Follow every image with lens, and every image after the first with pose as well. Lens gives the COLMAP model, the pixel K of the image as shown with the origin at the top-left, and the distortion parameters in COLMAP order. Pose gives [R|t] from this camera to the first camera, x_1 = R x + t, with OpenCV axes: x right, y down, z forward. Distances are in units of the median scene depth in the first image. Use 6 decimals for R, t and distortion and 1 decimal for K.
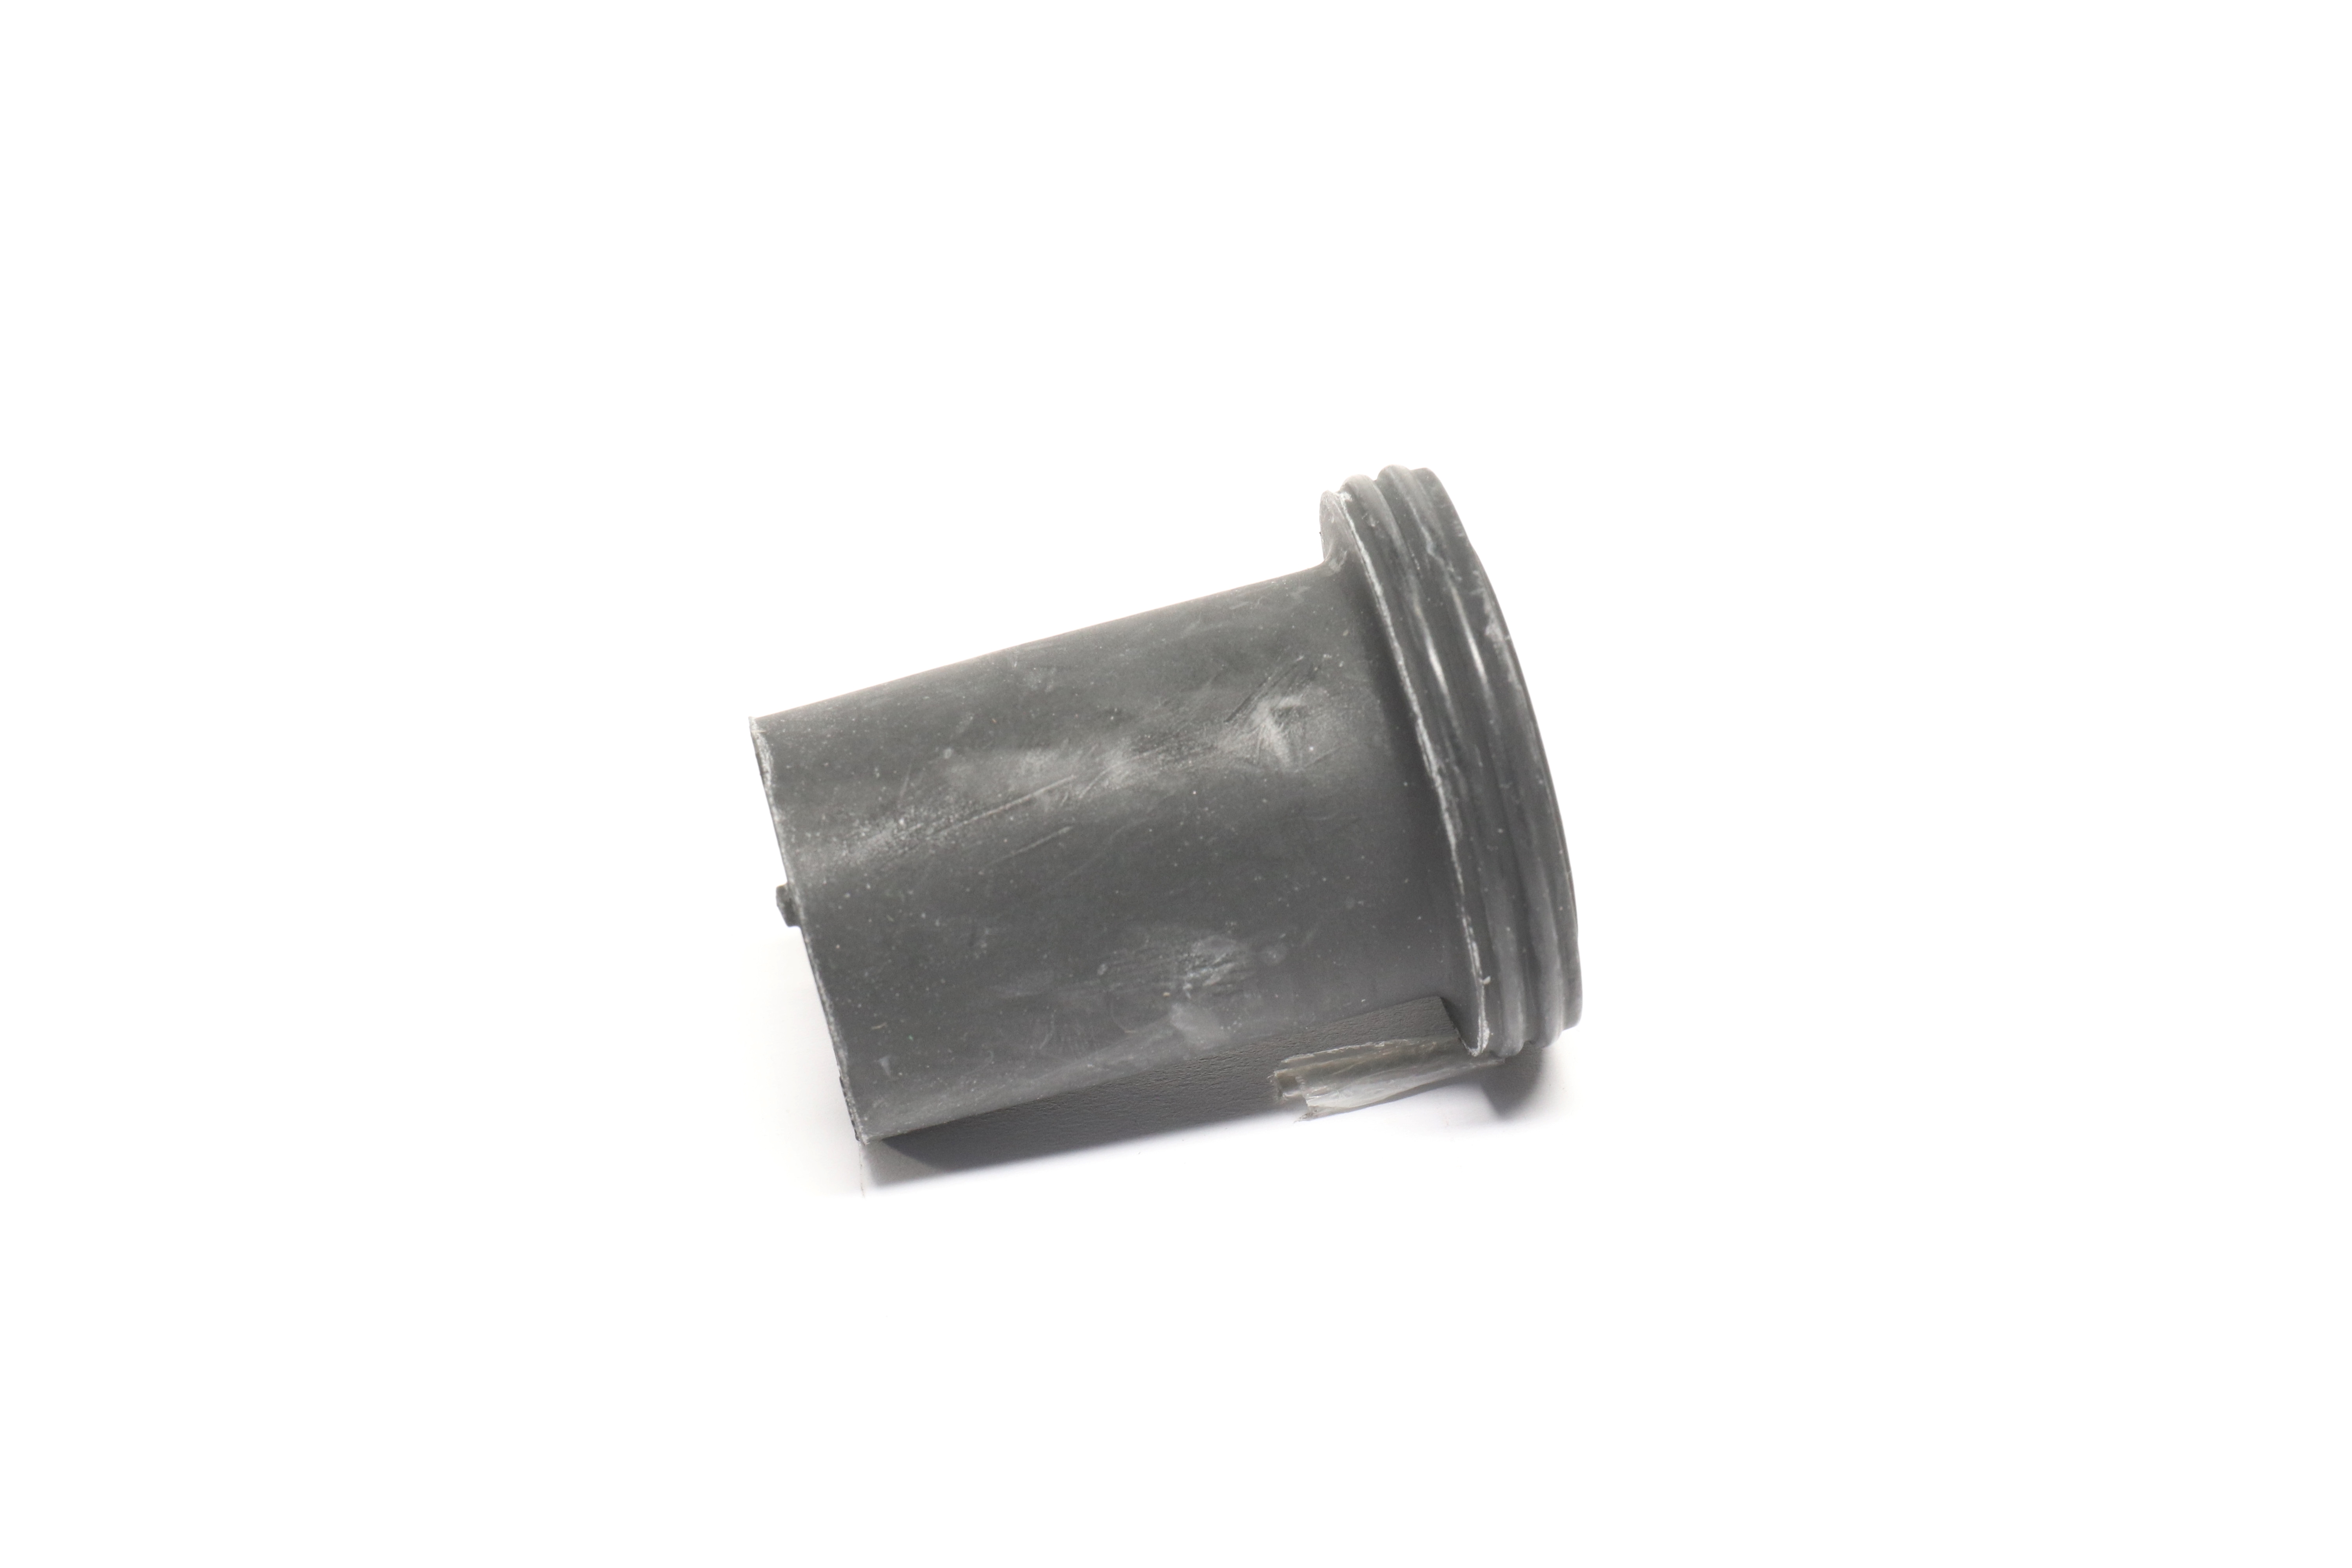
lens RADIAL K [[6503.5, 0, 1176.0], [0, 6503.5, 784.0], [0, 0, 1]] dist [0.026886, 0.000000]
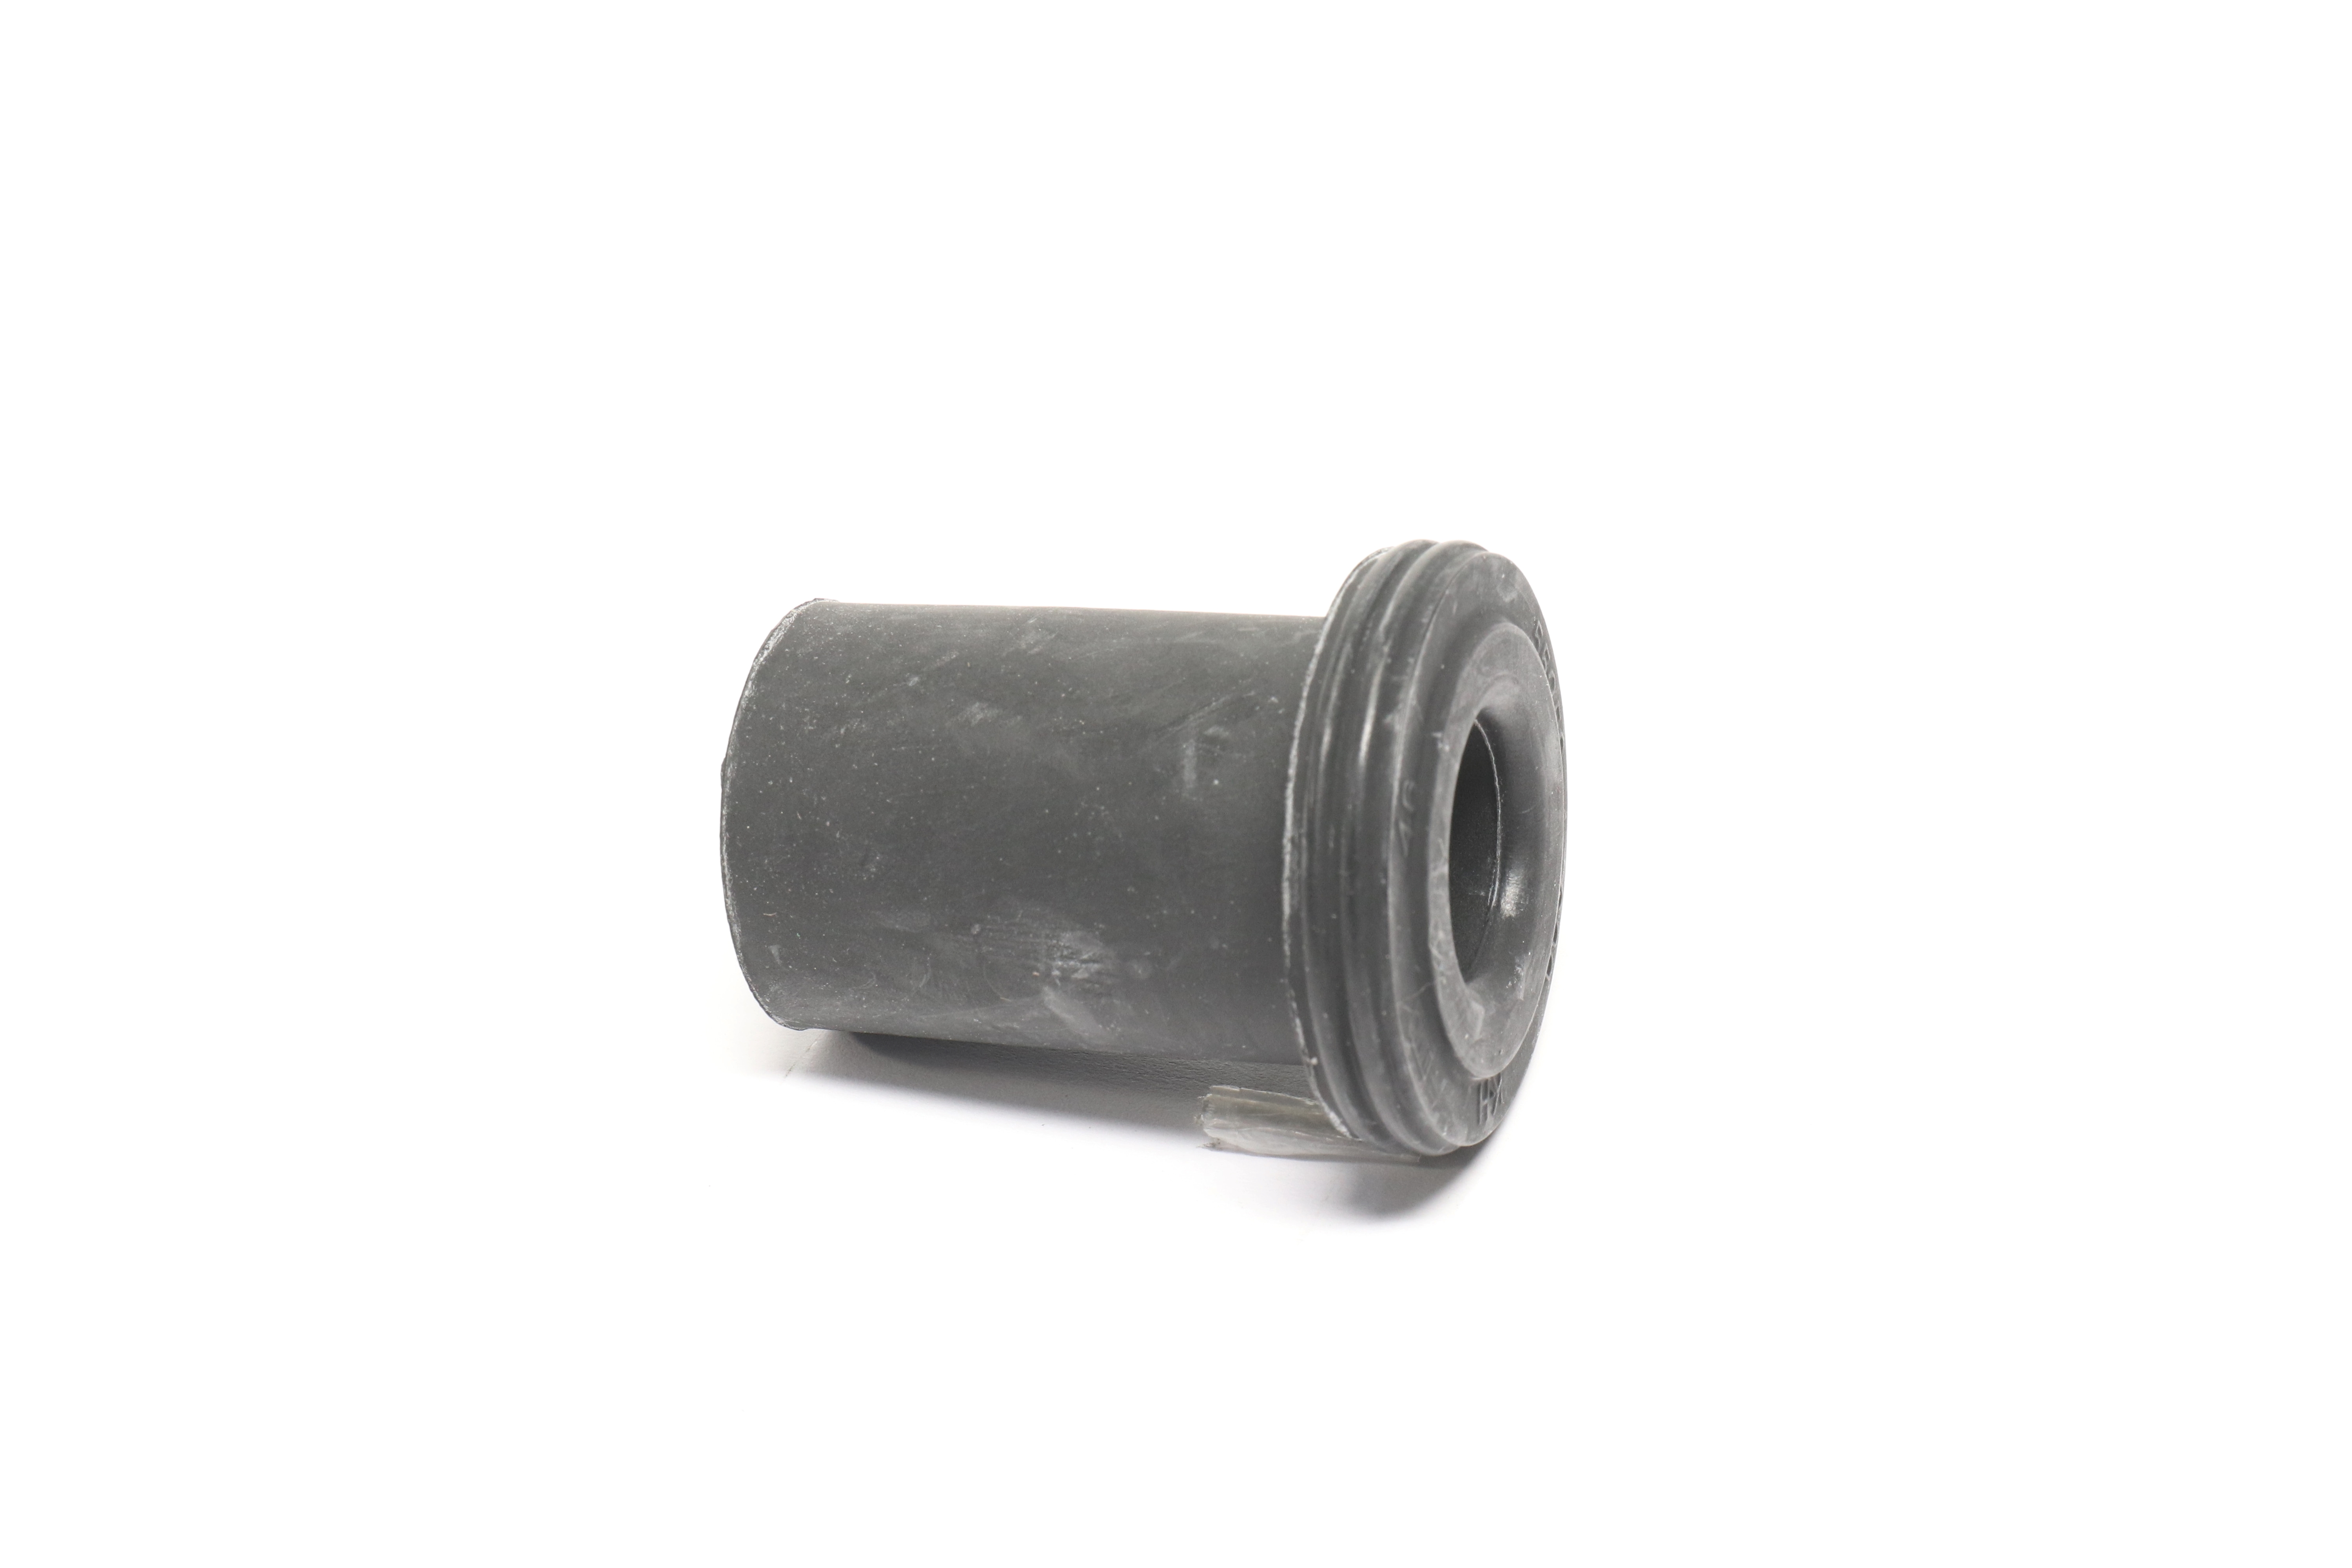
lens RADIAL K [[6503.5, 0, 1175.9], [0, 6503.5, 784.6], [0, 0, 1]] dist [0.026886, 0.000000]
pose [[0.828908, 0.292369, -0.476898, 0.489301], [-0.282886, 0.954583, 0.093528, -0.096162], [0.482583, 0.057382, 0.873969, 0.129111]]
